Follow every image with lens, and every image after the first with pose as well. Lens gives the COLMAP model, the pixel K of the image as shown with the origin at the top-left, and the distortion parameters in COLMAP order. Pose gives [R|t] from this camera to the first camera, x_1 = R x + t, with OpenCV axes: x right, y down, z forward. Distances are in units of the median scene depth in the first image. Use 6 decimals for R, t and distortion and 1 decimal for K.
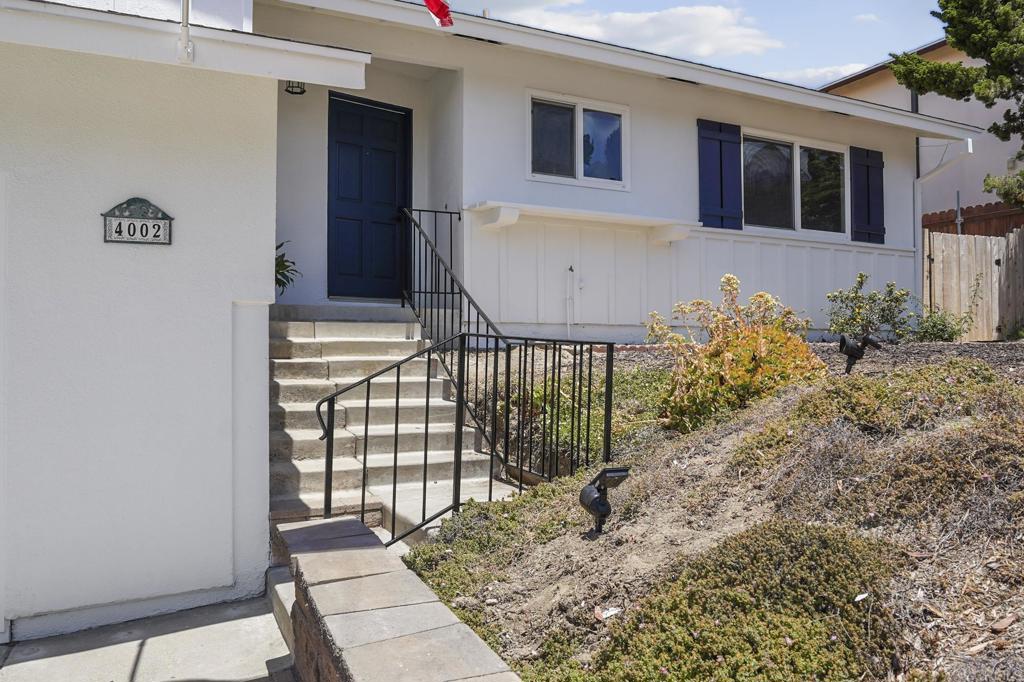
lens RADIAL K [[719.9, 0, 512.0], [0, 719.9, 341.0], [0, 0, 1]] dist [-0.046389, 0.001020]
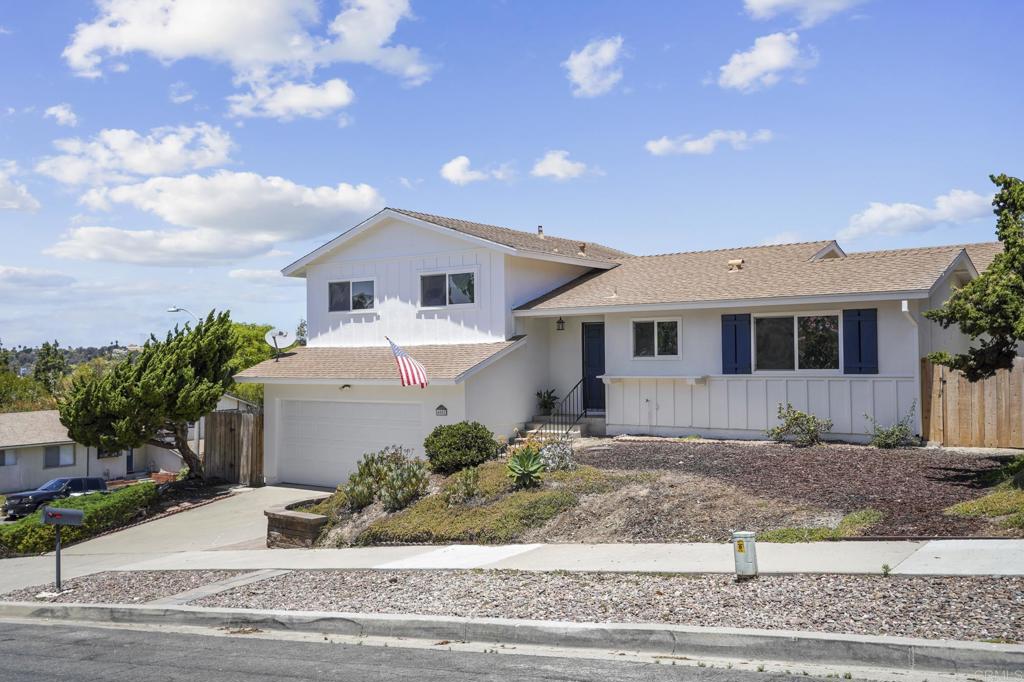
lens RADIAL K [[991.5, 0, 512.0], [0, 991.5, 341.0], [0, 0, 1]] dist [0.052261, -0.010579]
pose [[0.465612, -0.016890, -0.884828, 2.048837], [0.023297, 0.999705, -0.006824, -0.216151], [0.884682, -0.017436, 0.465868, -0.601972]]
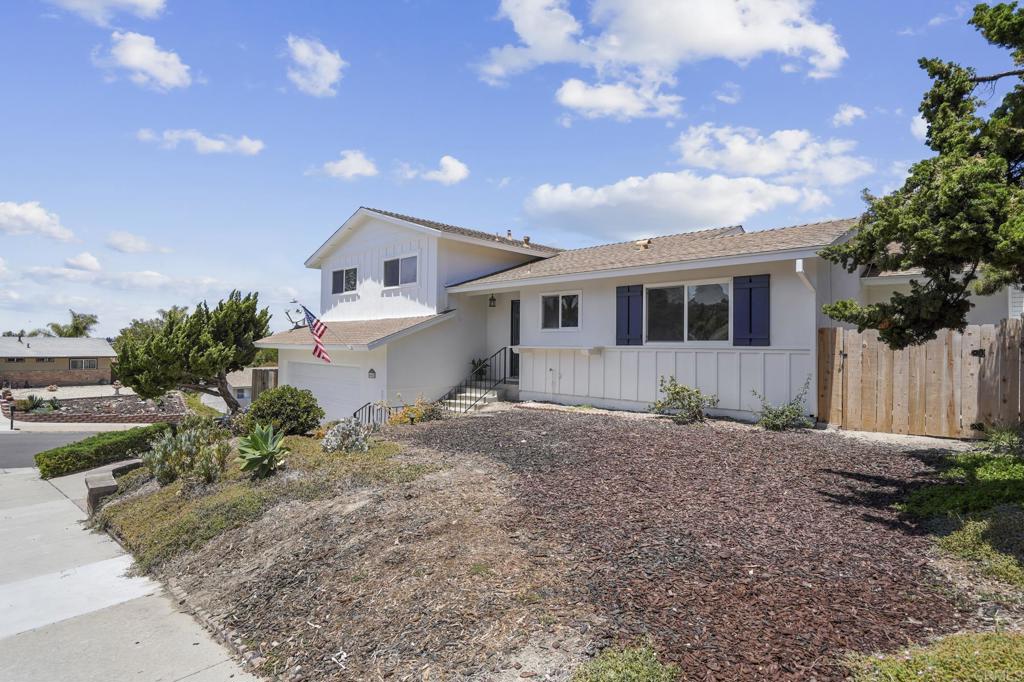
lens RADIAL K [[542.1, 0, 512.0], [0, 542.1, 341.0], [0, 0, 1]] dist [-0.063988, 0.036532]
pose [[0.331976, -0.001495, -0.943287, 1.350998], [0.003688, 0.999993, -0.000287, -0.154428], [0.943281, -0.003384, 0.331979, 0.250098]]
